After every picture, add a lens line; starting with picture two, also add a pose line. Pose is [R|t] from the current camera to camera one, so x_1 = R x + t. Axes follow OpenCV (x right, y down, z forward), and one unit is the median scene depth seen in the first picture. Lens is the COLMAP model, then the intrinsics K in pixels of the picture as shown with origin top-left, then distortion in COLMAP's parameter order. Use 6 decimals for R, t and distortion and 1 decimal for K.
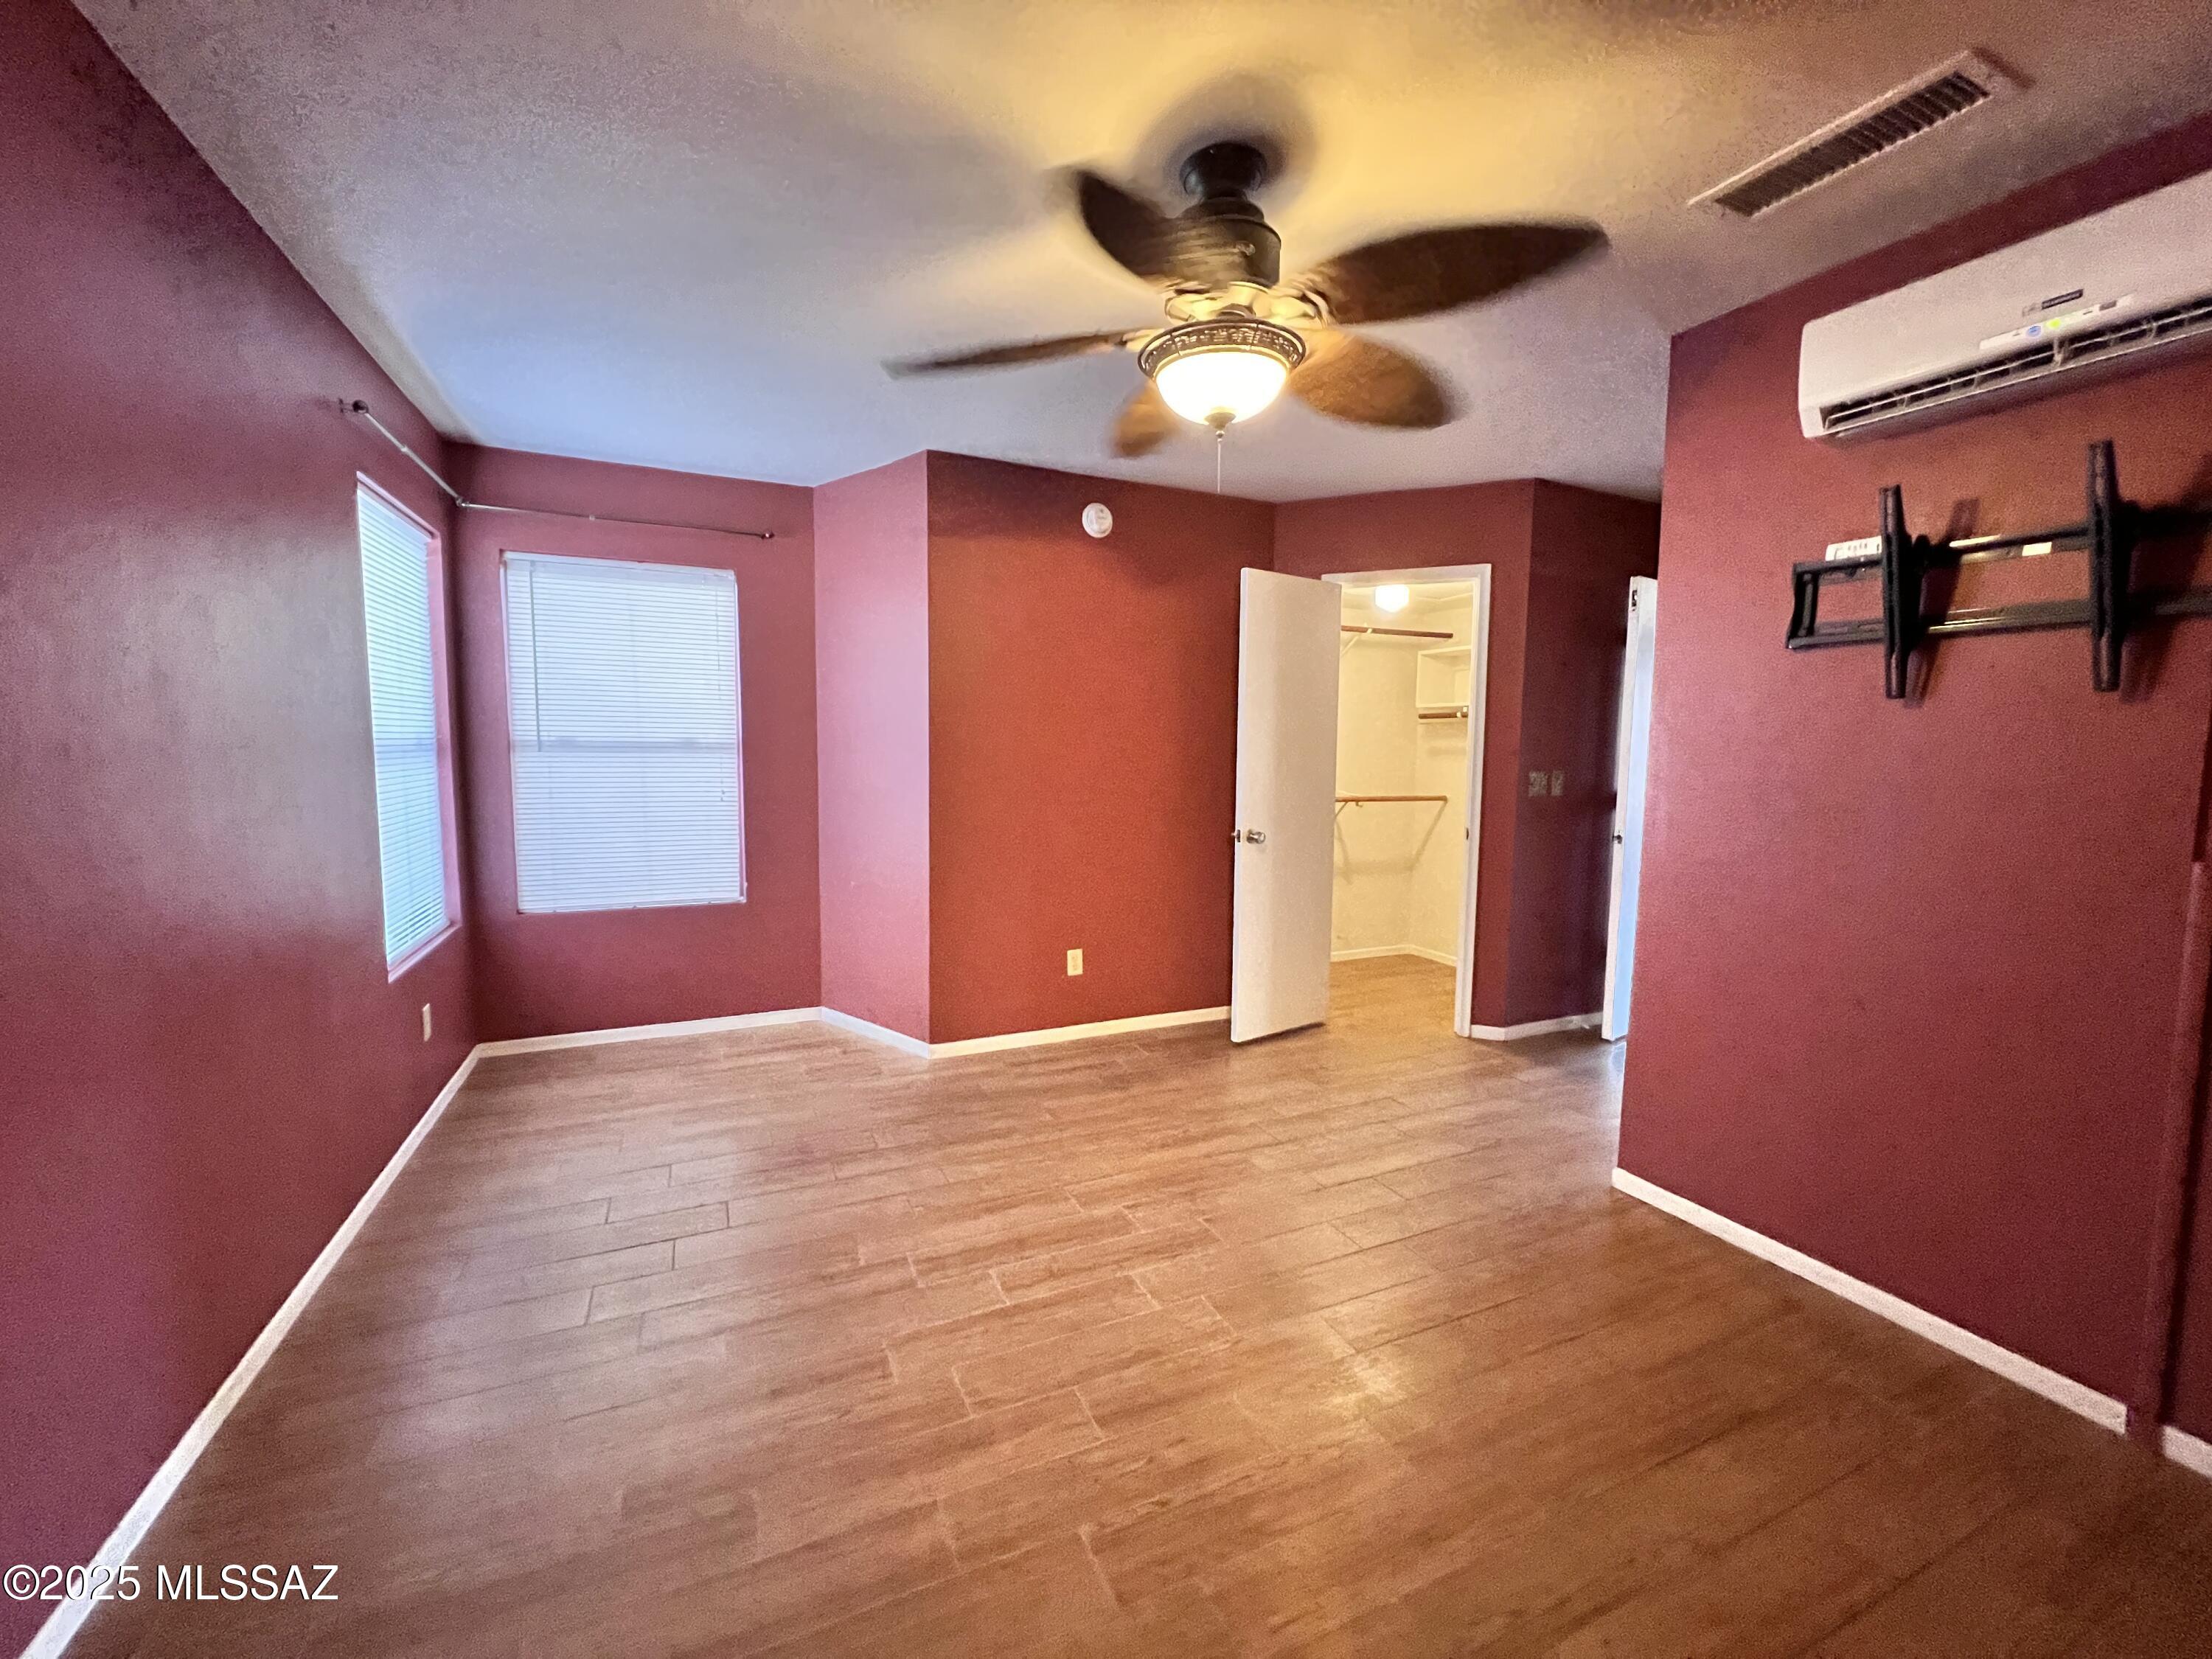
lens RADIAL K [[883.2, 0, 1099.6], [0, 883.2, 827.2], [0, 0, 1]] dist [-0.004214, 0.000862]
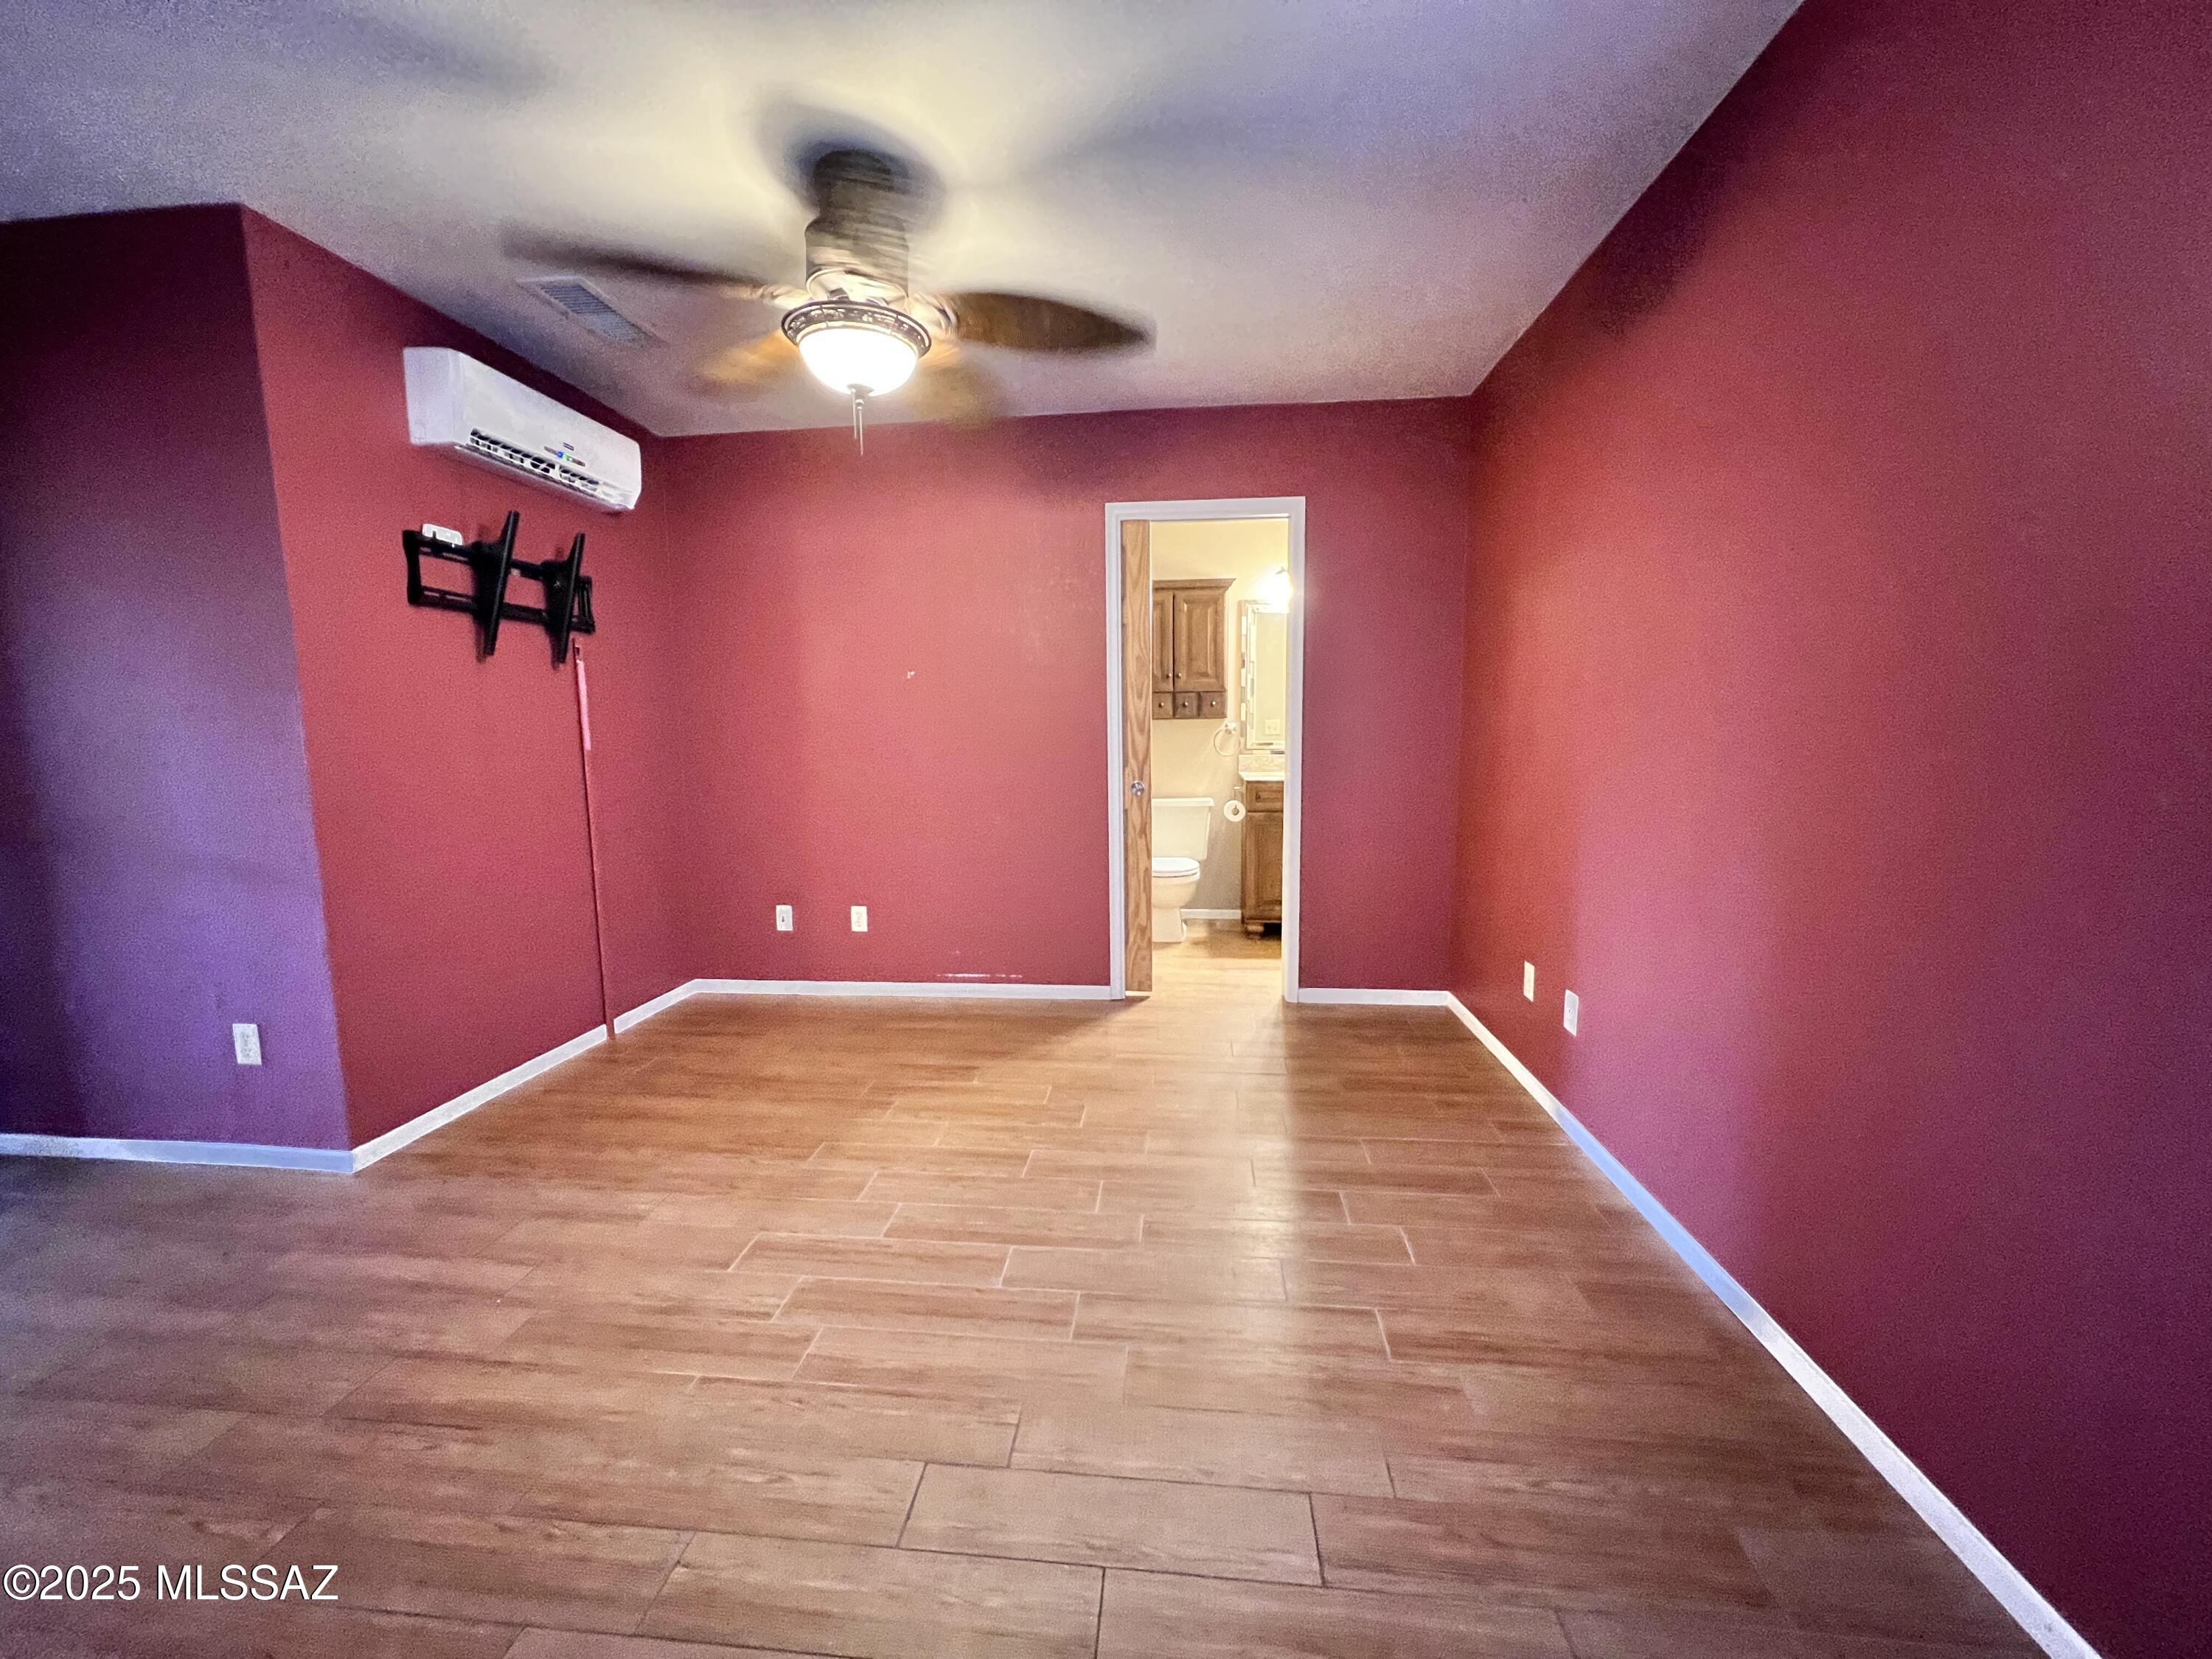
lens RADIAL K [[883.2, 0, 1099.6], [0, 883.2, 827.2], [0, 0, 1]] dist [-0.004214, 0.000862]
pose [[-0.863473, -0.058217, 0.501024, -0.611732], [0.047628, 0.979468, 0.195892, -0.094960], [-0.502141, 0.193010, -0.842972, 1.589019]]
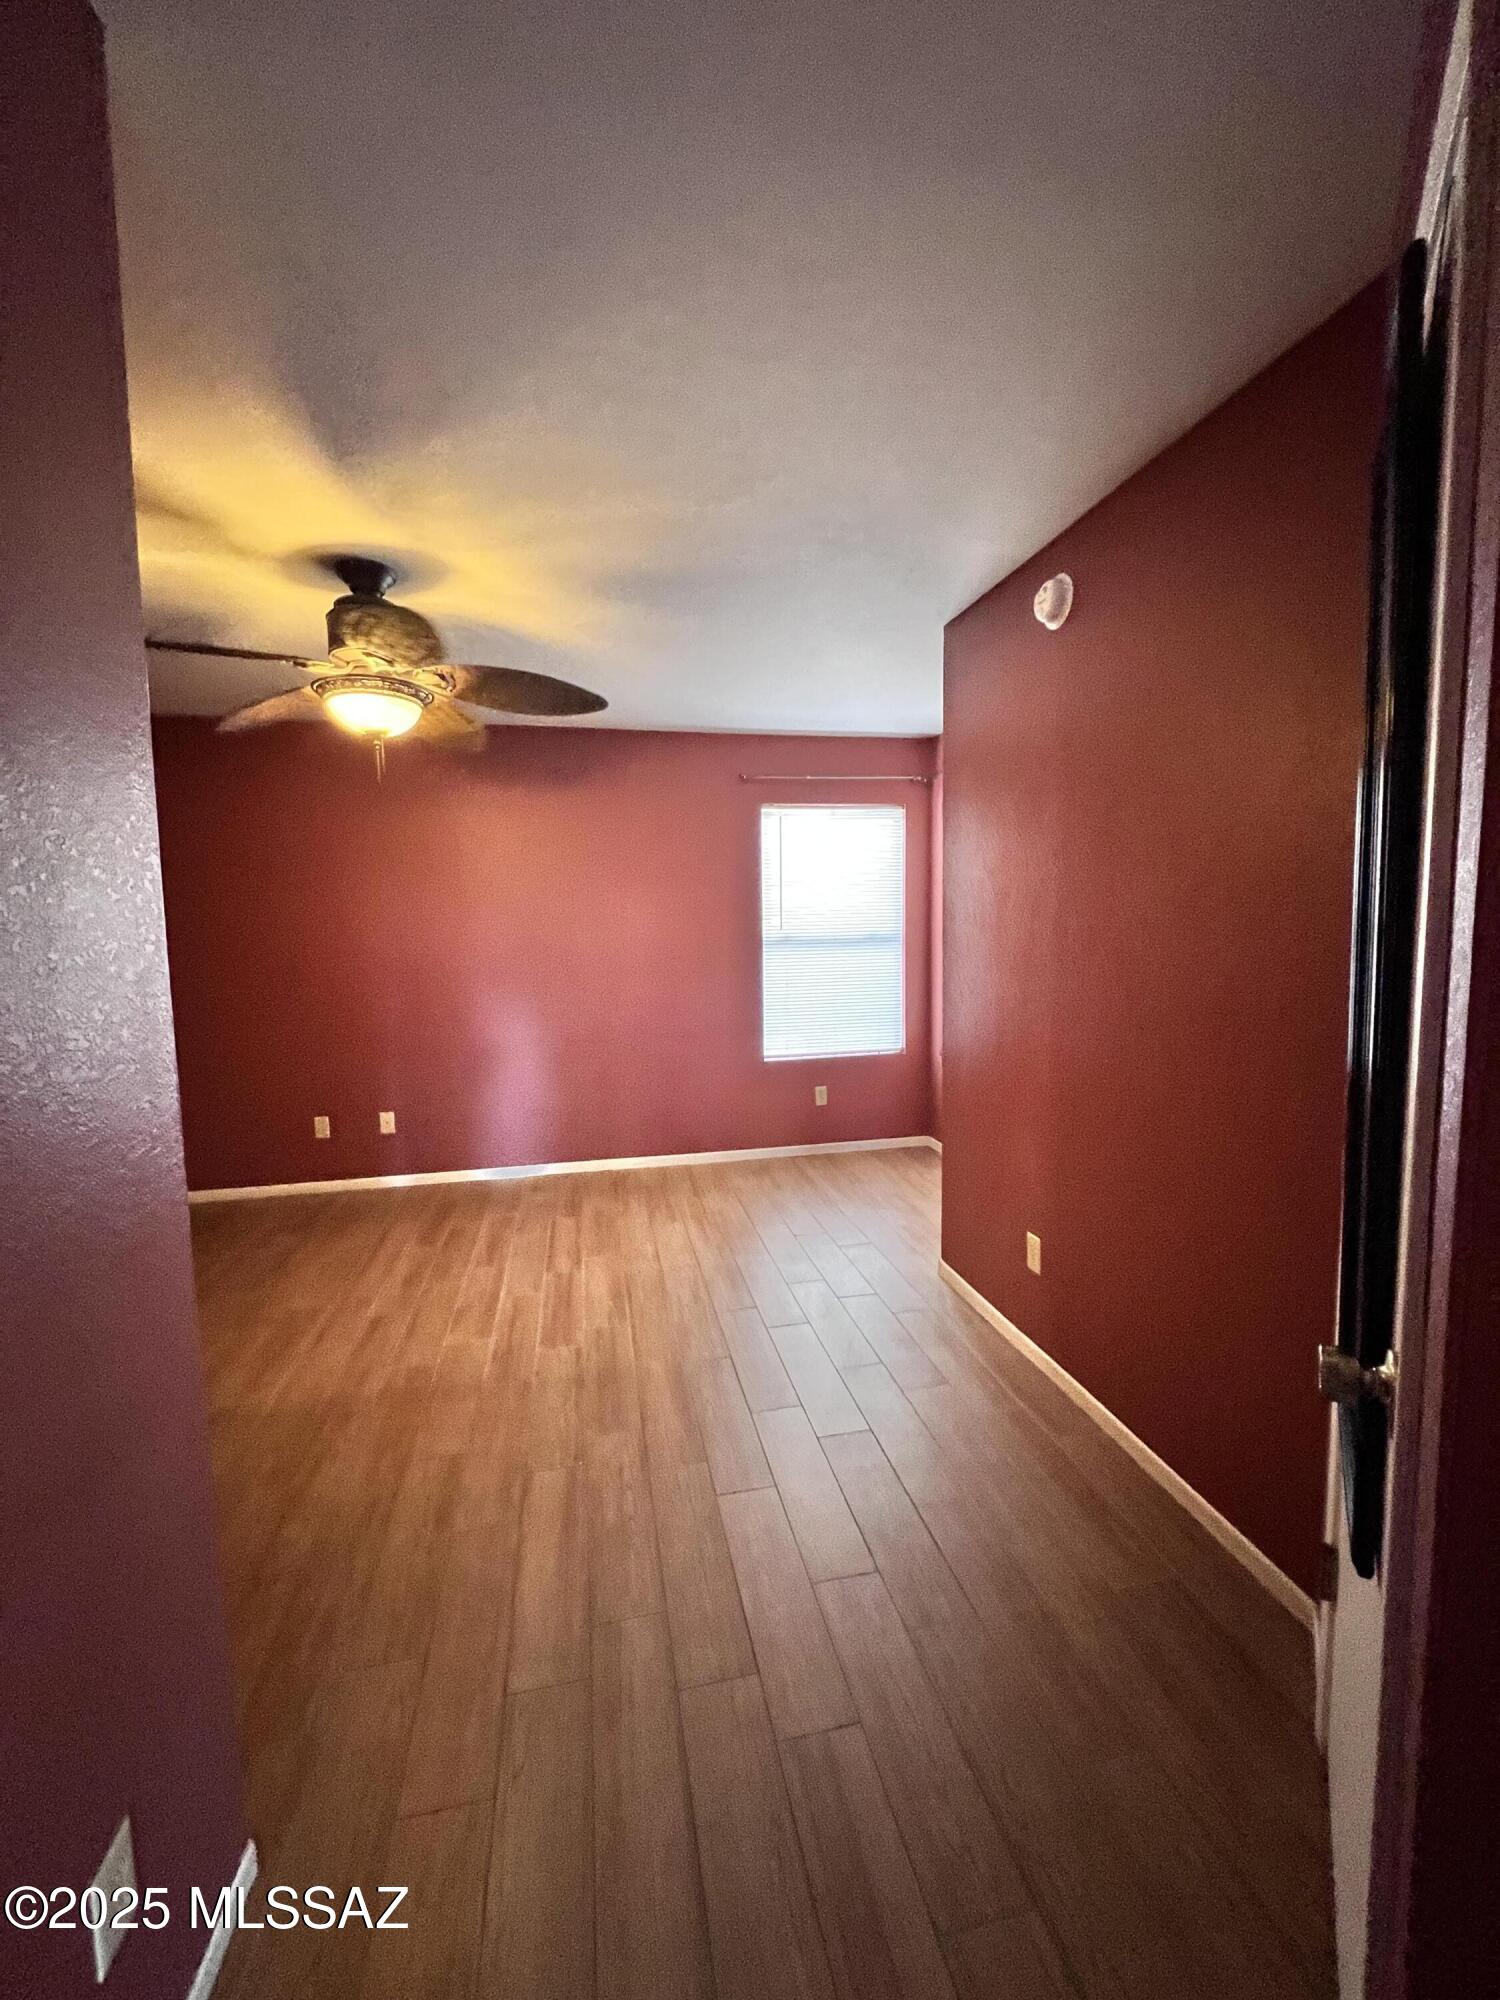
lens RADIAL K [[798.4, 0, 750.0], [0, 798.4, 1000.0], [0, 0, 1]] dist [-0.003194, 0.000254]
pose [[-0.210545, 0.078421, -0.974434, 1.103603], [-0.073126, 0.992721, 0.095693, -0.154992], [0.974845, 0.091404, -0.203278, 1.586550]]
